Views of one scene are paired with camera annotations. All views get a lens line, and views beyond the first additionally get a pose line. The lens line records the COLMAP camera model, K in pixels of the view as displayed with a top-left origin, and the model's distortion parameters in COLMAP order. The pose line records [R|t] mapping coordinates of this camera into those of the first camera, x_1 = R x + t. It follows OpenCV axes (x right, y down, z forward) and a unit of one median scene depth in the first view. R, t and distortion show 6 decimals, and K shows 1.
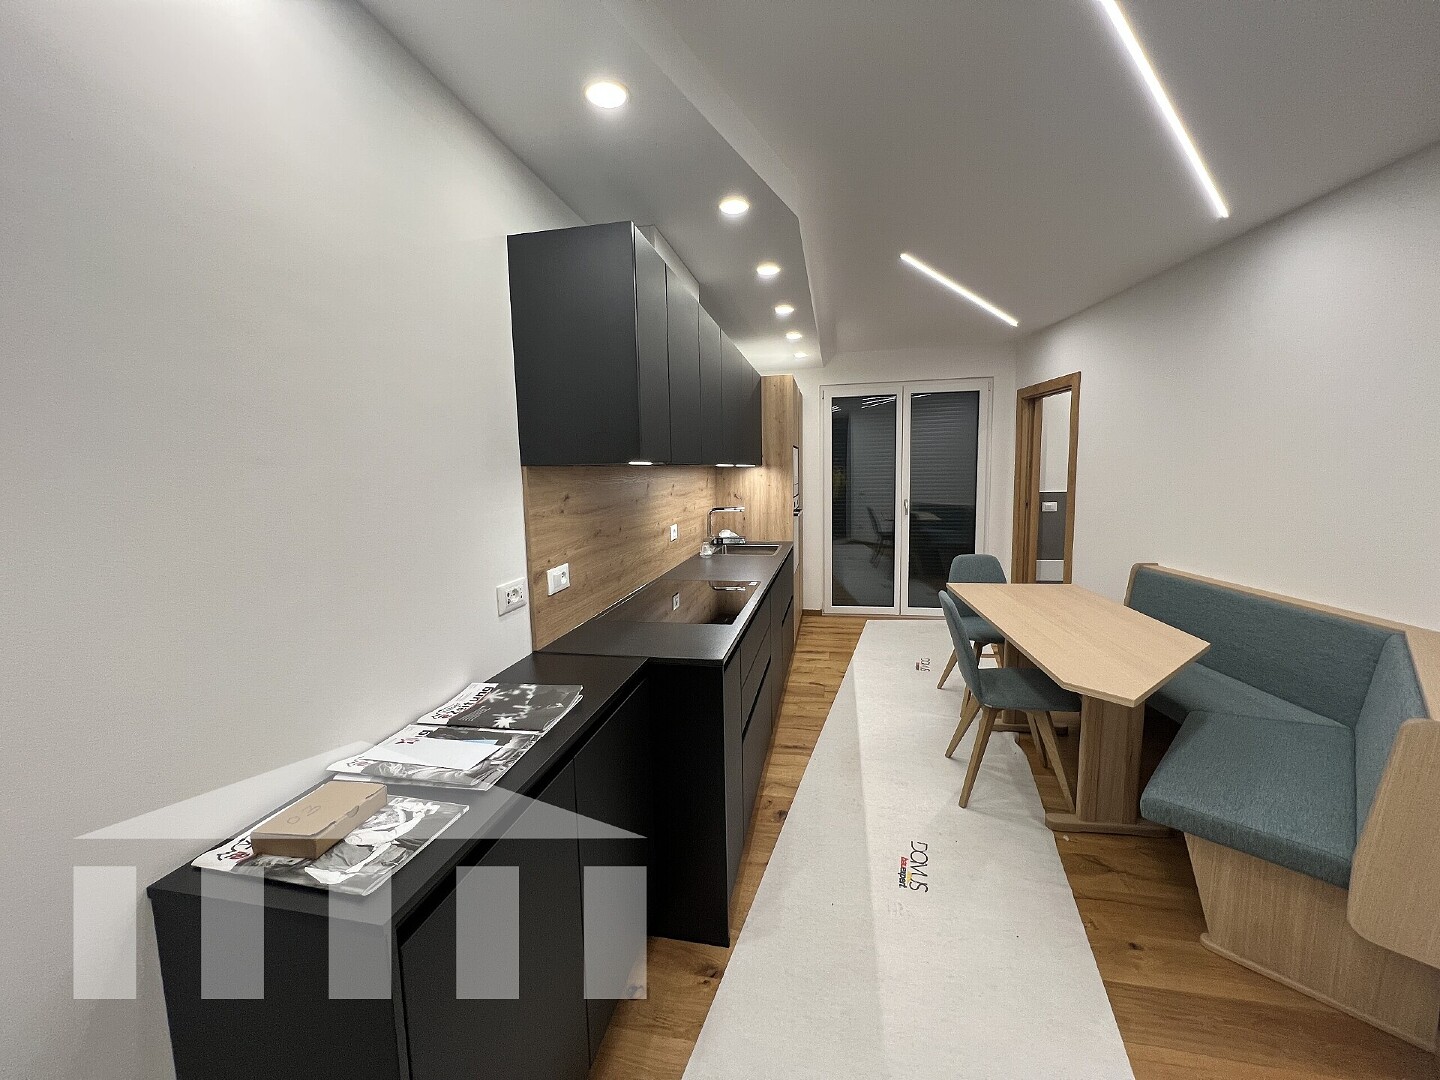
lens RADIAL K [[576.4, 0, 719.5], [0, 576.4, 535.0], [0, 0, 1]] dist [-0.001394, 0.000142]
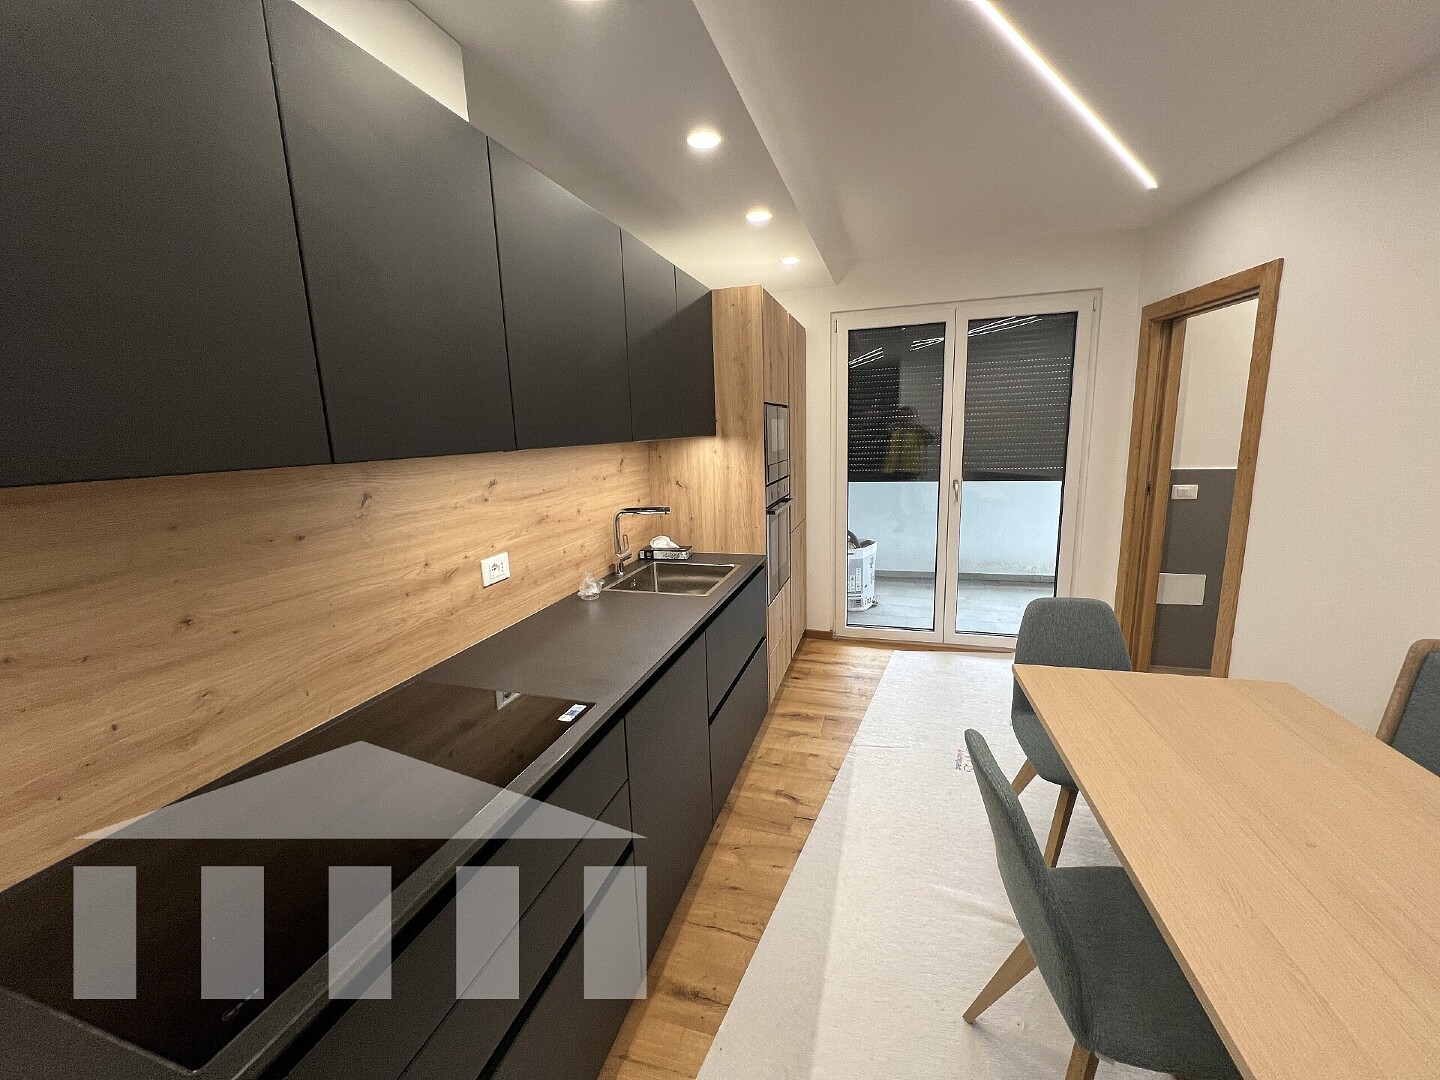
lens RADIAL K [[576.4, 0, 717.4], [0, 576.4, 534.9], [0, 0, 1]] dist [-0.001394, 0.000142]
pose [[0.994774, 0.007077, -0.101857, 0.140992], [0.000406, 0.997313, 0.073256, -0.058491], [0.102102, -0.072915, 0.992098, 0.364079]]
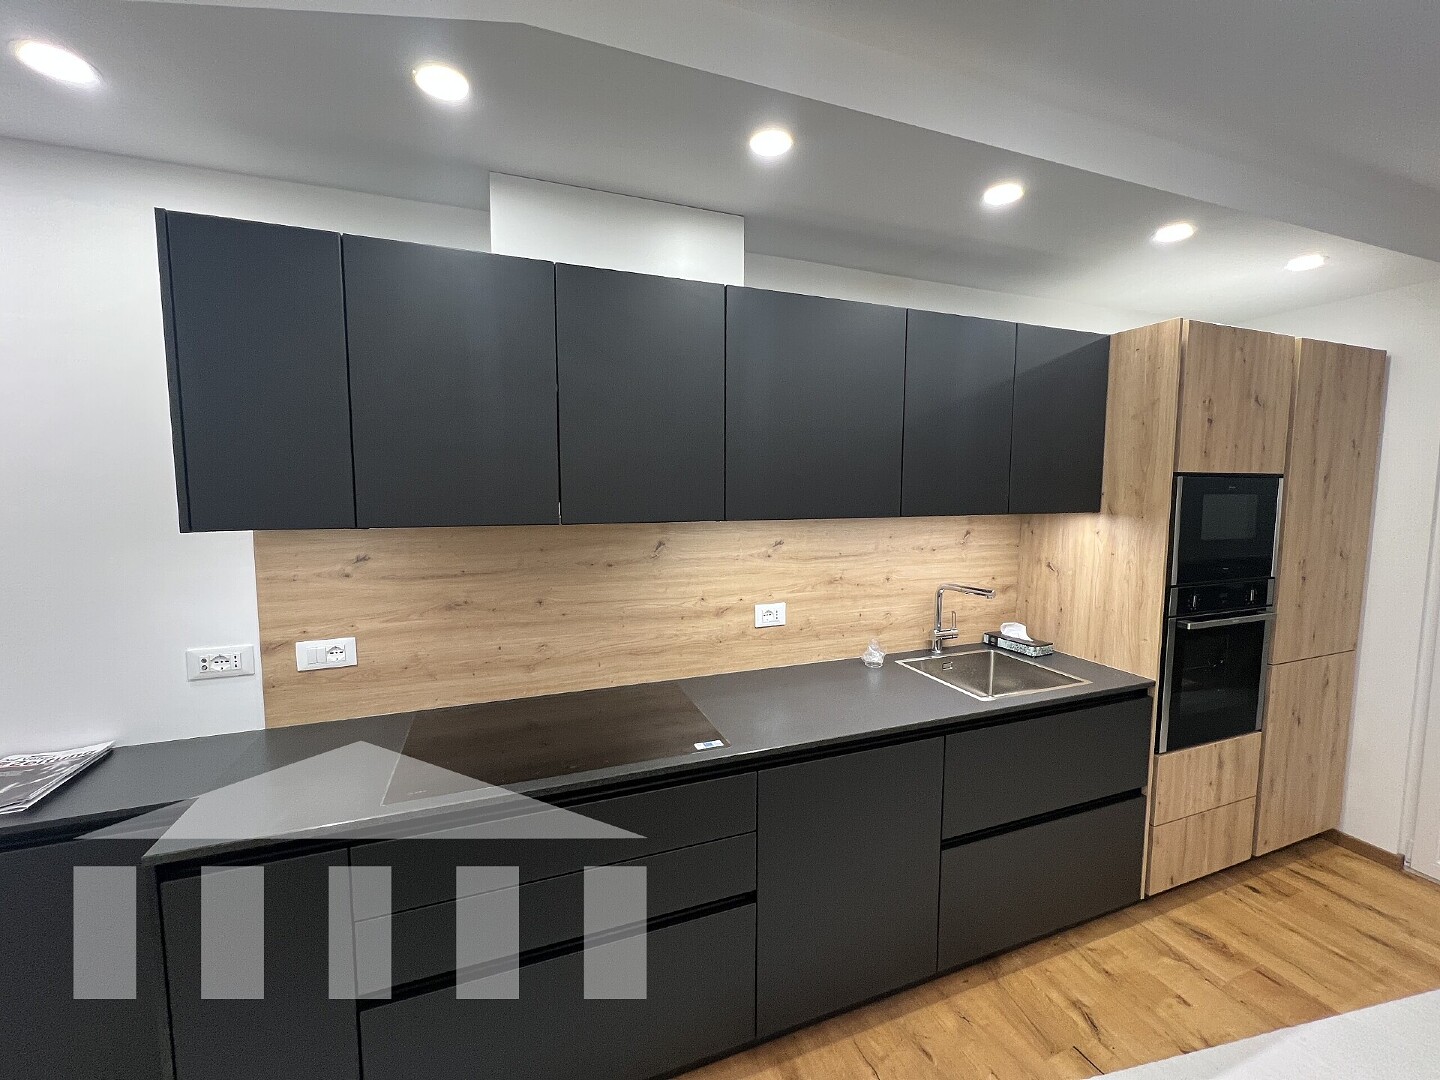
lens RADIAL K [[576.4, 0, 713.9], [0, 576.4, 534.1], [0, 0, 1]] dist [-0.001394, 0.000142]
pose [[0.528623, 0.094757, -0.843552, 0.321332], [-0.108112, 0.993173, 0.043814, -0.088150], [0.841944, 0.068036, 0.535258, 0.450448]]
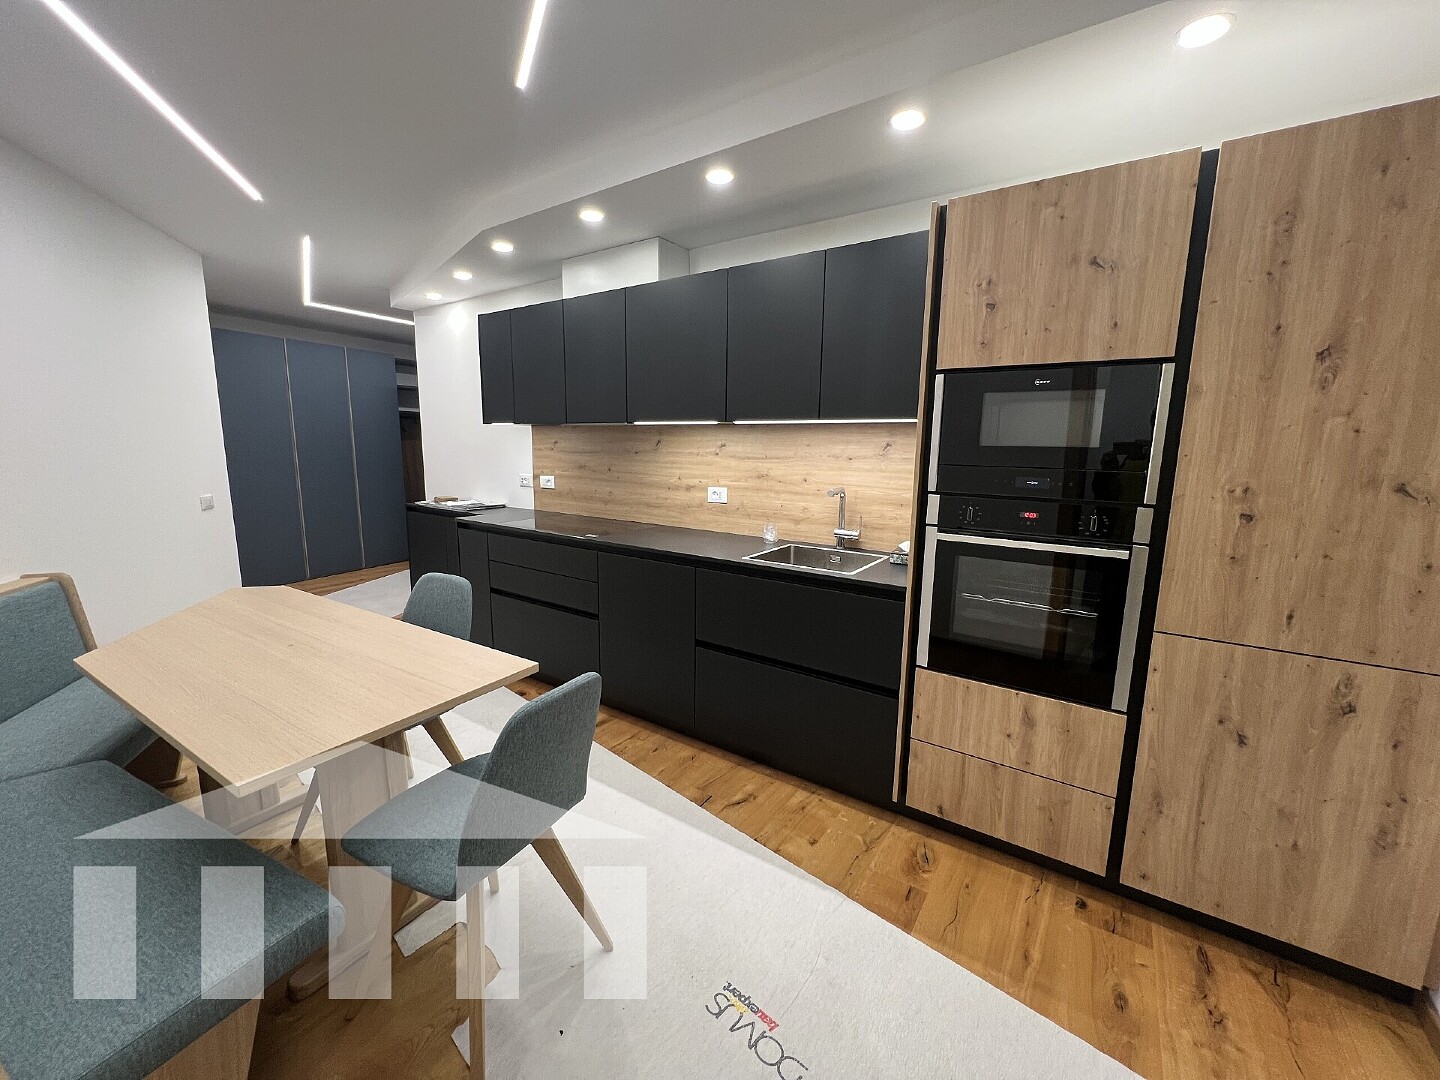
lens RADIAL K [[576.4, 0, 712.5], [0, 576.4, 533.1], [0, 0, 1]] dist [-0.001394, 0.000142]
pose [[-0.396717, 0.157384, -0.904348, 0.600910], [-0.109909, 0.969960, 0.217018, -0.112828], [0.911337, 0.185491, -0.367502, 1.026018]]
